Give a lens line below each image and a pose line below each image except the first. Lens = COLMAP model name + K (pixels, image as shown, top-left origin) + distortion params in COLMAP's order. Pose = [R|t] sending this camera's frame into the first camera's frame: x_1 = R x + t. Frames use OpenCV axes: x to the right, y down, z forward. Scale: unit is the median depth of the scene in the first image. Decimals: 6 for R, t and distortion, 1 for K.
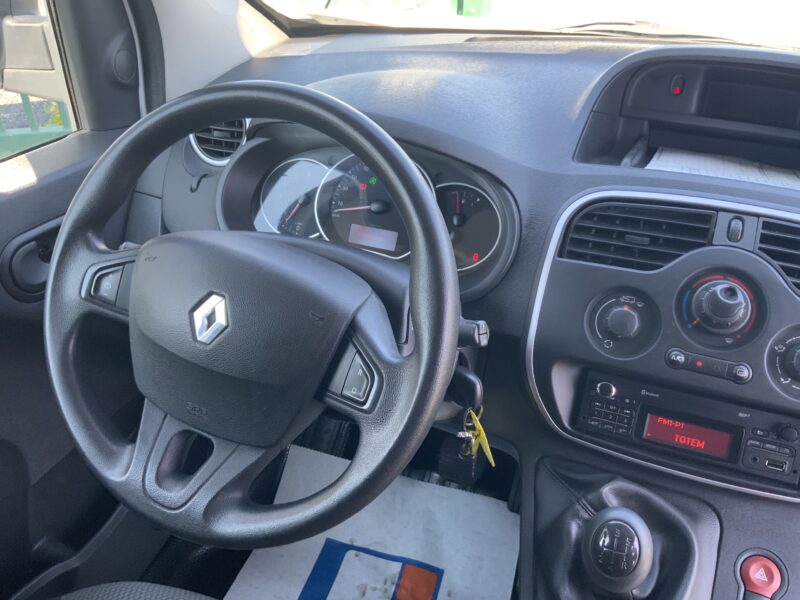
lens RADIAL K [[692.4, 0, 400.0], [0, 692.4, 300.0], [0, 0, 1]] dist [-0.113459, -0.002504]
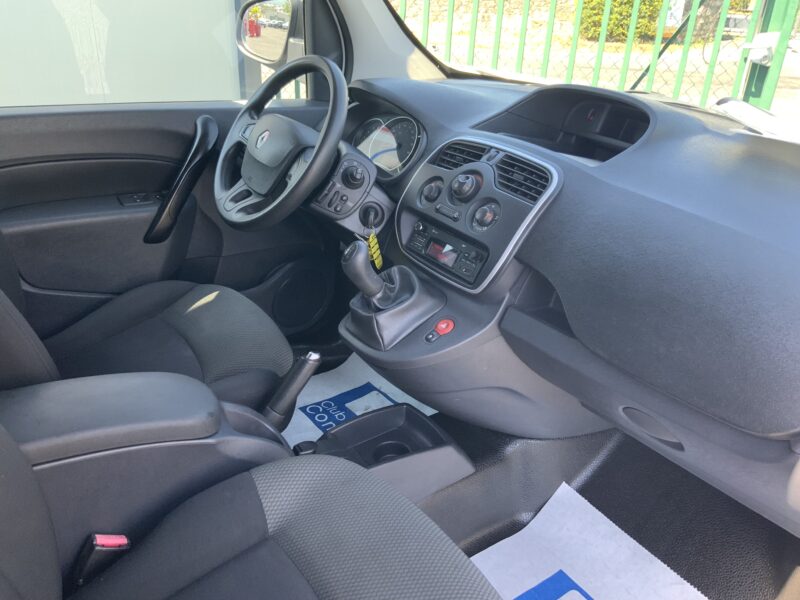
lens RADIAL K [[702.6, 0, 400.0], [0, 702.6, 300.0], [0, 0, 1]] dist [-0.009116, -0.013746]
pose [[0.808932, 0.273441, -0.520441, 1.026843], [-0.354962, 0.932849, -0.061604, 0.351480], [0.468647, 0.234570, 0.851673, -0.518801]]
